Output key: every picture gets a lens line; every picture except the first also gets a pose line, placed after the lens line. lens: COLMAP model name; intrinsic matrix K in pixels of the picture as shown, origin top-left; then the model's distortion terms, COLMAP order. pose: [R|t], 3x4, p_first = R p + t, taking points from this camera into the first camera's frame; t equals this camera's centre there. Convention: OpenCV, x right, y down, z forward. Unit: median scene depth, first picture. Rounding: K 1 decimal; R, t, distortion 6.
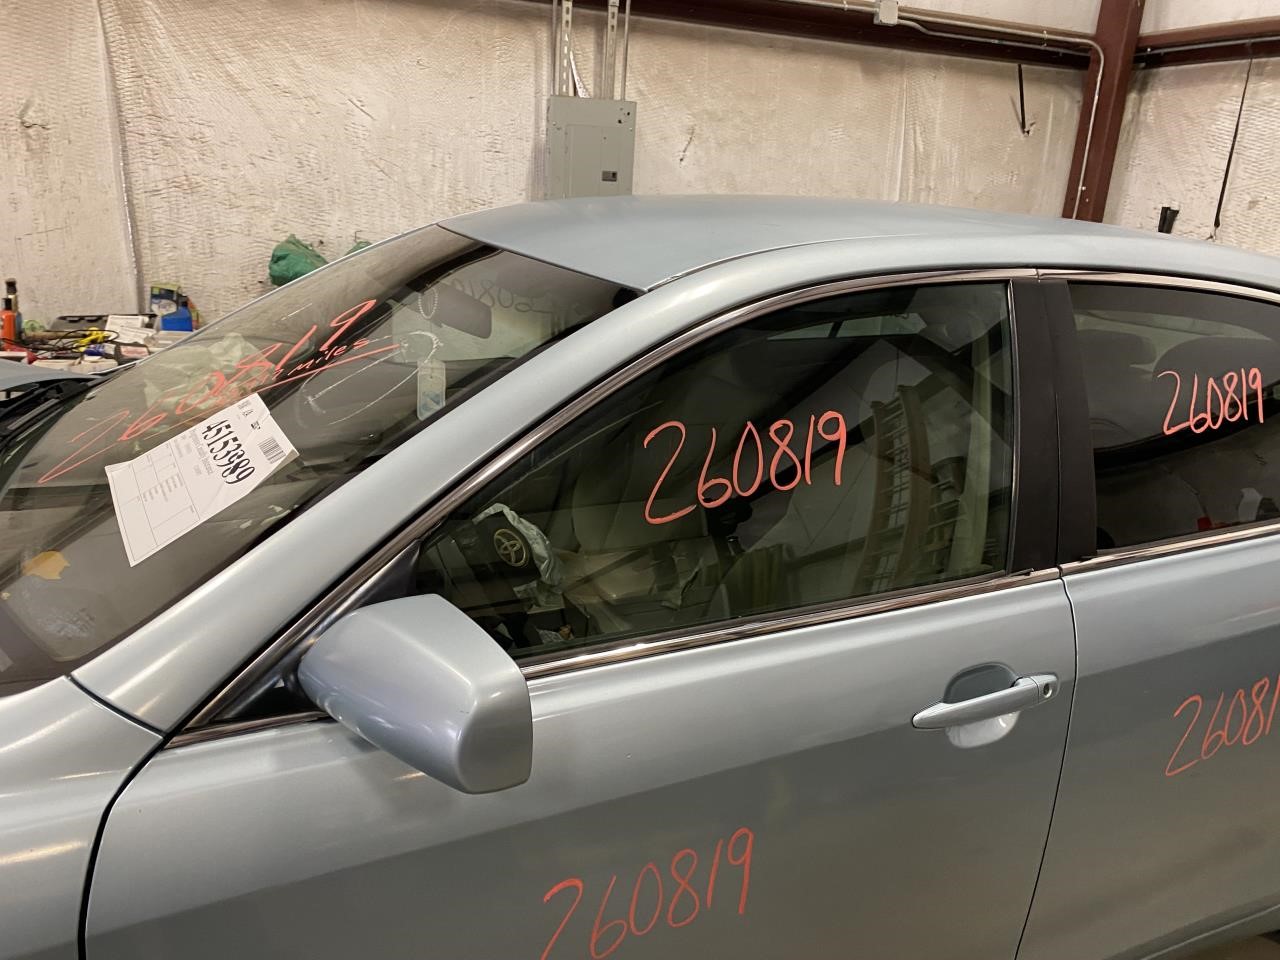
lens RADIAL K [[974.8, 0, 640.0], [0, 974.8, 480.0], [0, 0, 1]] dist [0.012203, -0.001097]
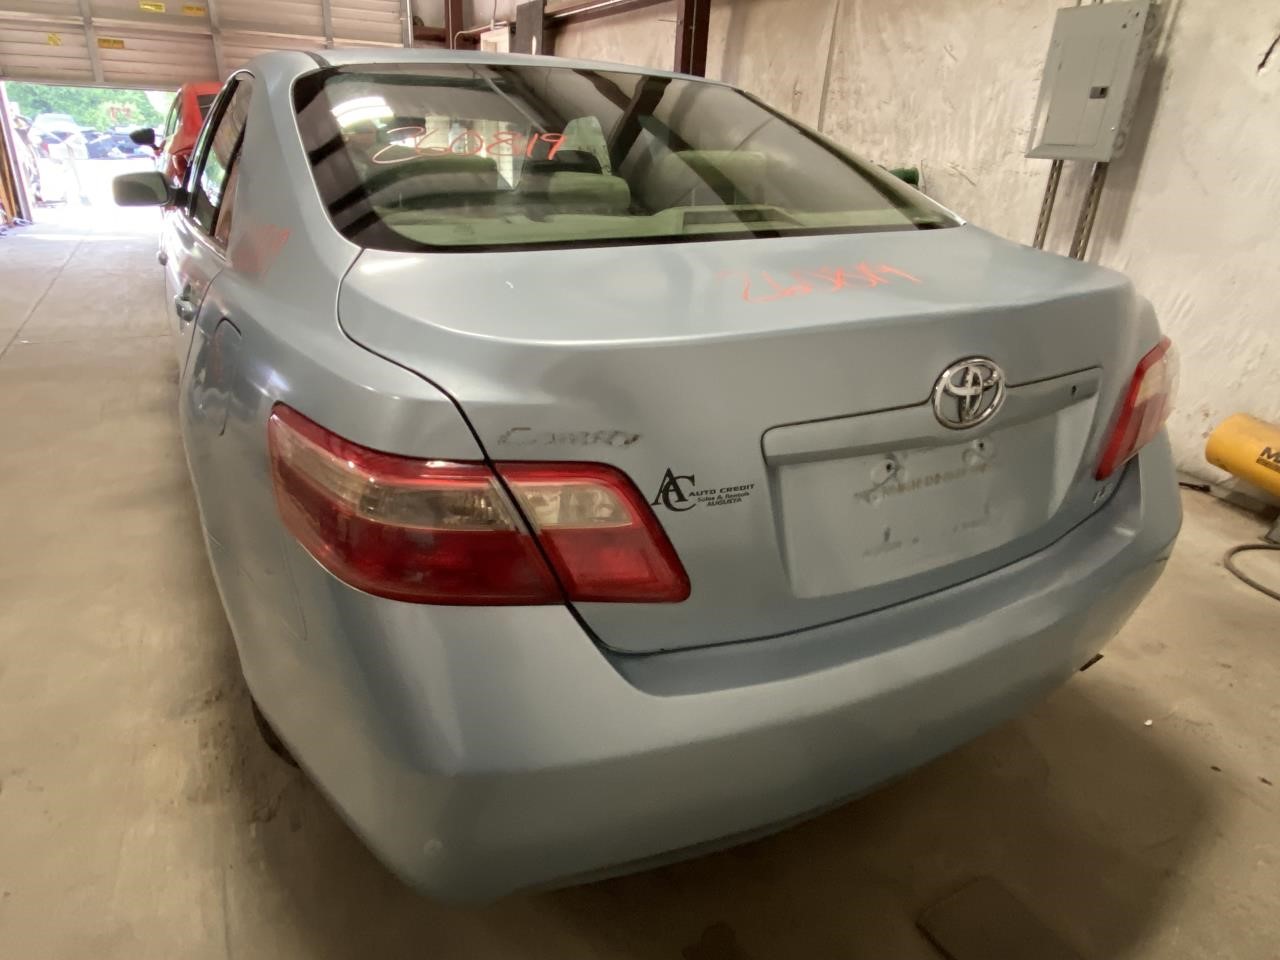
lens RADIAL K [[798.8, 0, 640.0], [0, 798.8, 480.0], [0, 0, 1]] dist [0.033292, -0.025277]
pose [[0.149357, 0.347215, -0.925816, 0.773828], [-0.317006, 0.903708, 0.287783, -0.072679], [0.936589, 0.250507, 0.245044, 0.546100]]
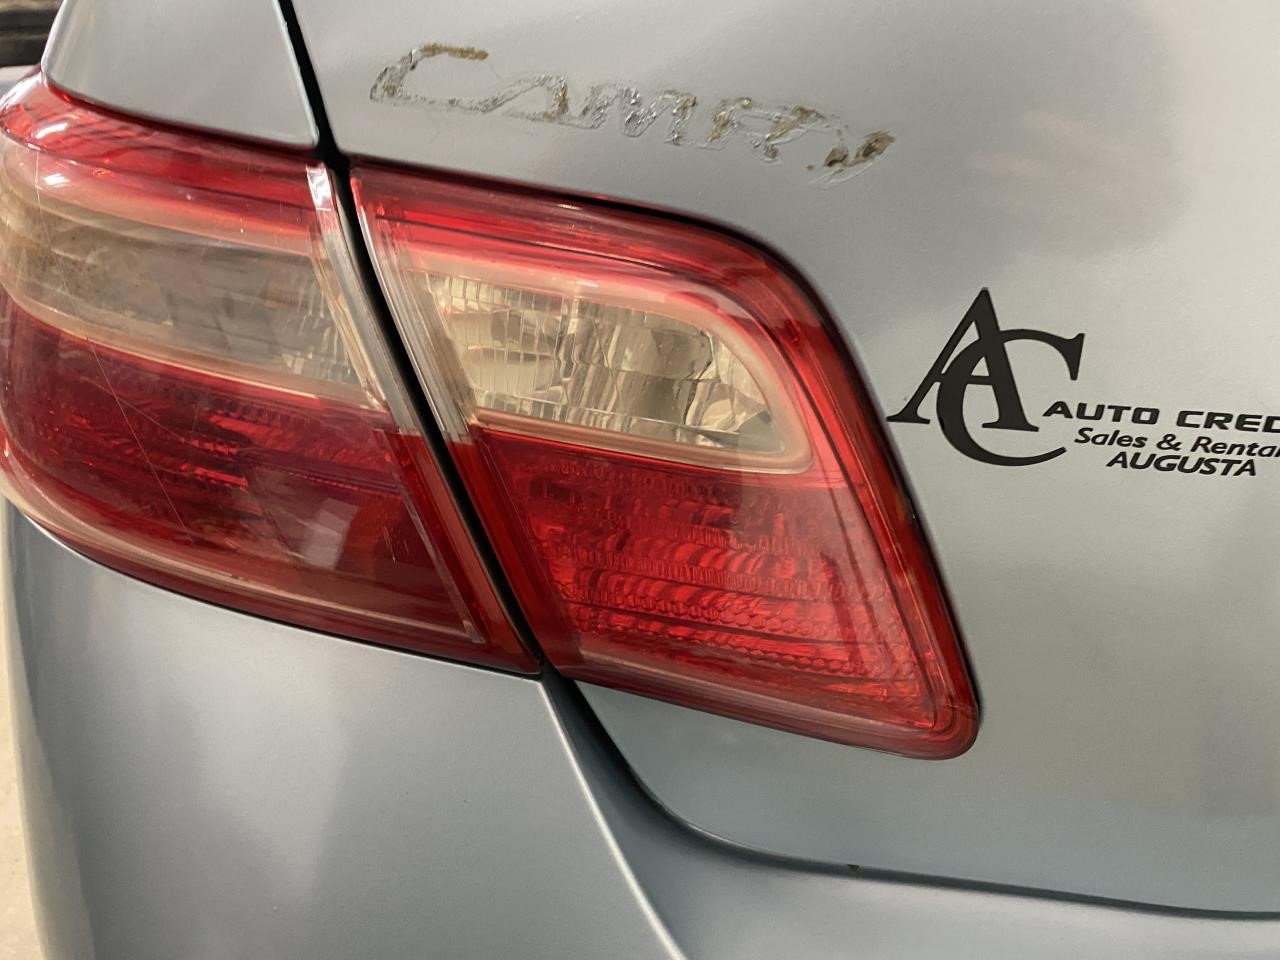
lens RADIAL K [[948.6, 0, 640.0], [0, 948.6, 480.0], [0, 0, 1]] dist [-0.000085, -0.001210]
pose [[-0.229228, 0.423038, -0.876638, 0.635093], [-0.359688, 0.800058, 0.480136, -0.025758], [0.904477, 0.425377, -0.031234, 0.594034]]
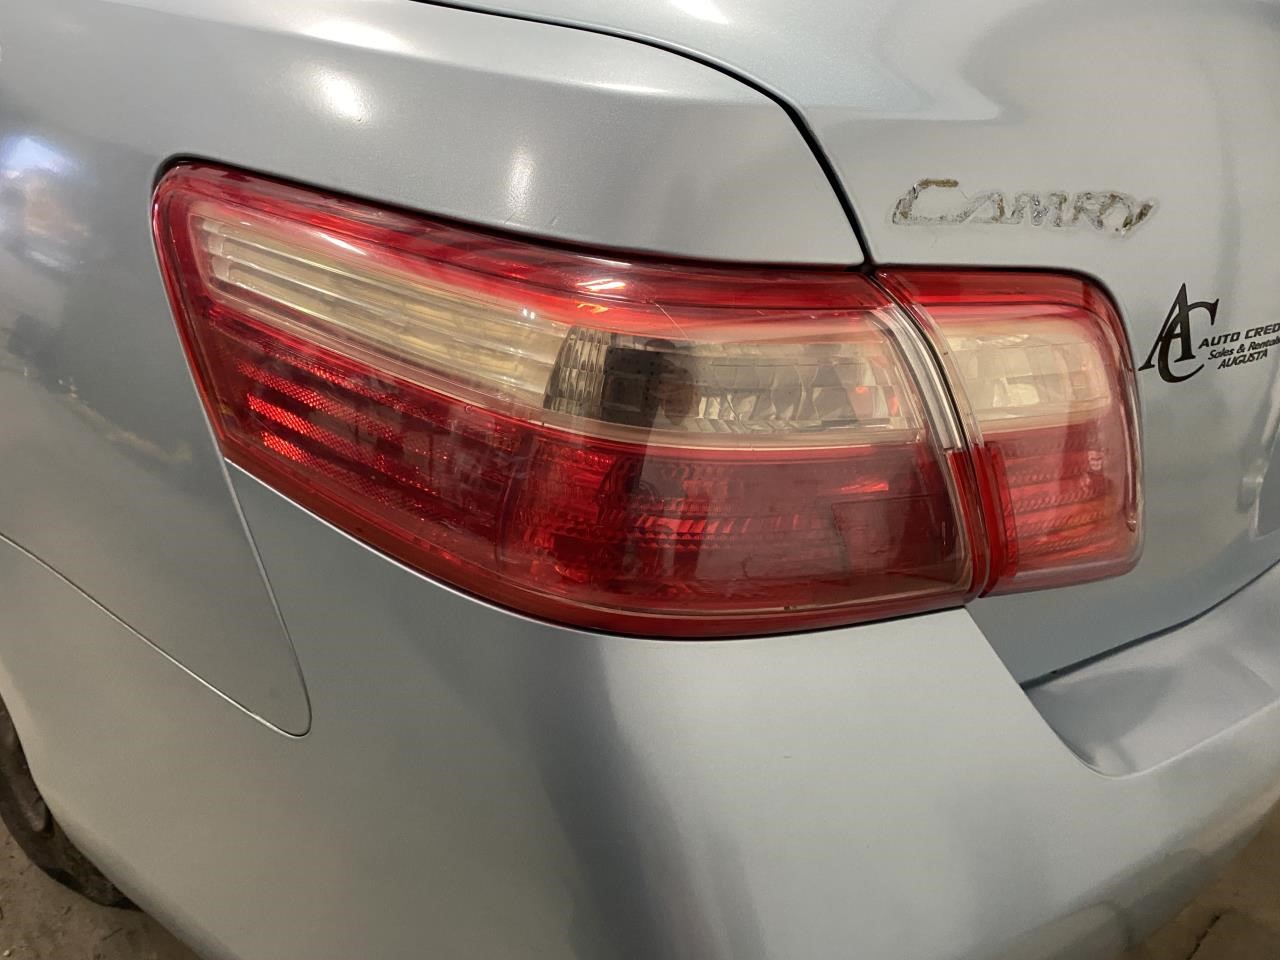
lens RADIAL K [[974.8, 0, 640.0], [0, 974.8, 480.0], [0, 0, 1]] dist [0.012203, -0.001097]
pose [[0.372789, 0.415238, -0.829823, 0.650550], [-0.331900, 0.894792, 0.298646, -0.004526], [0.866528, 0.164086, 0.471386, 0.493918]]
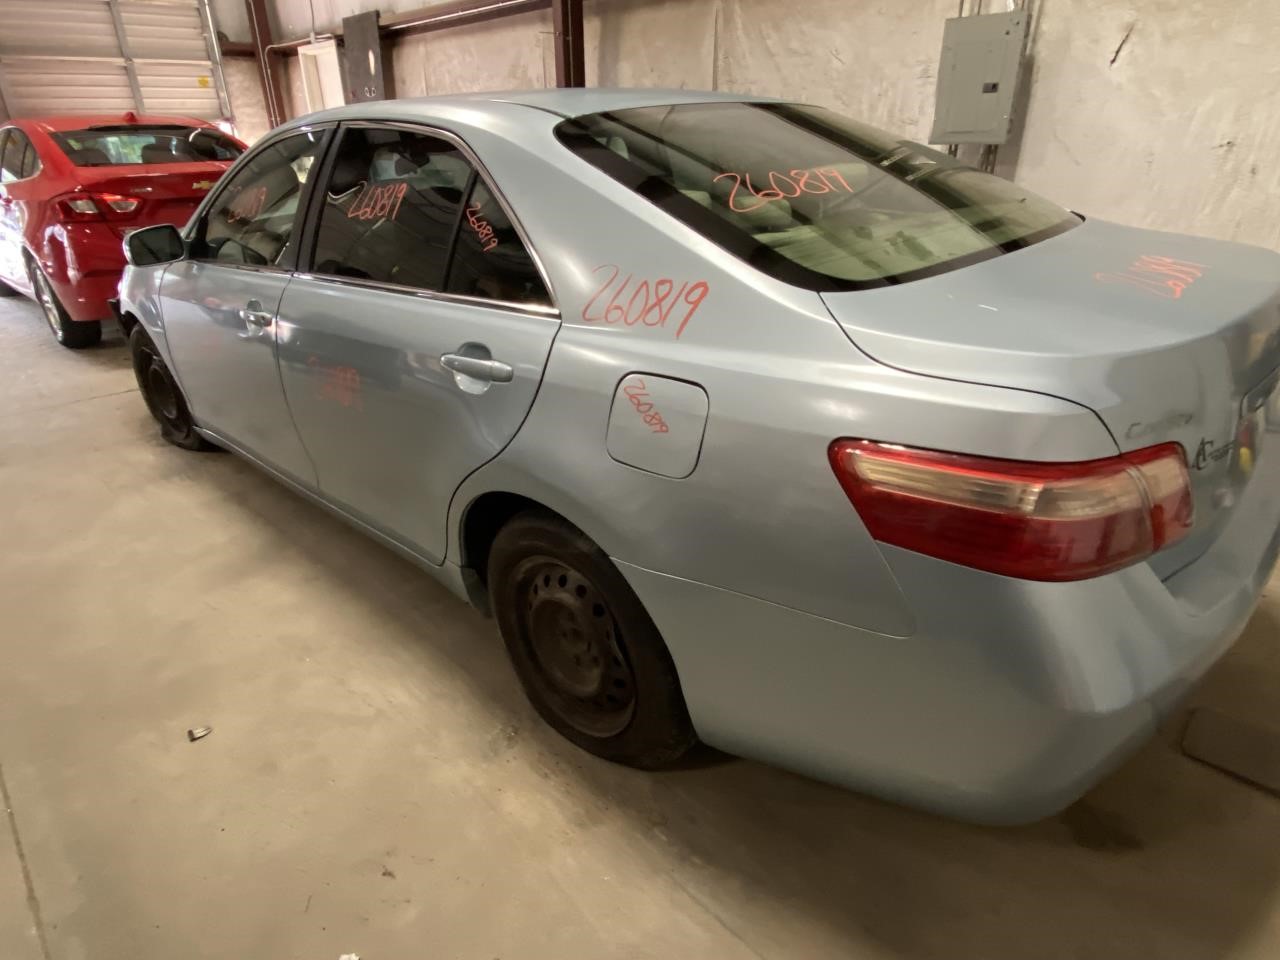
lens RADIAL K [[738.5, 0, 640.0], [0, 738.5, 480.0], [0, 0, 1]] dist [0.017935, -0.014910]
pose [[0.425461, 0.331070, -0.842244, 0.706520], [-0.222275, 0.940401, 0.257371, -0.021892], [0.877255, 0.077708, 0.473693, 0.305289]]
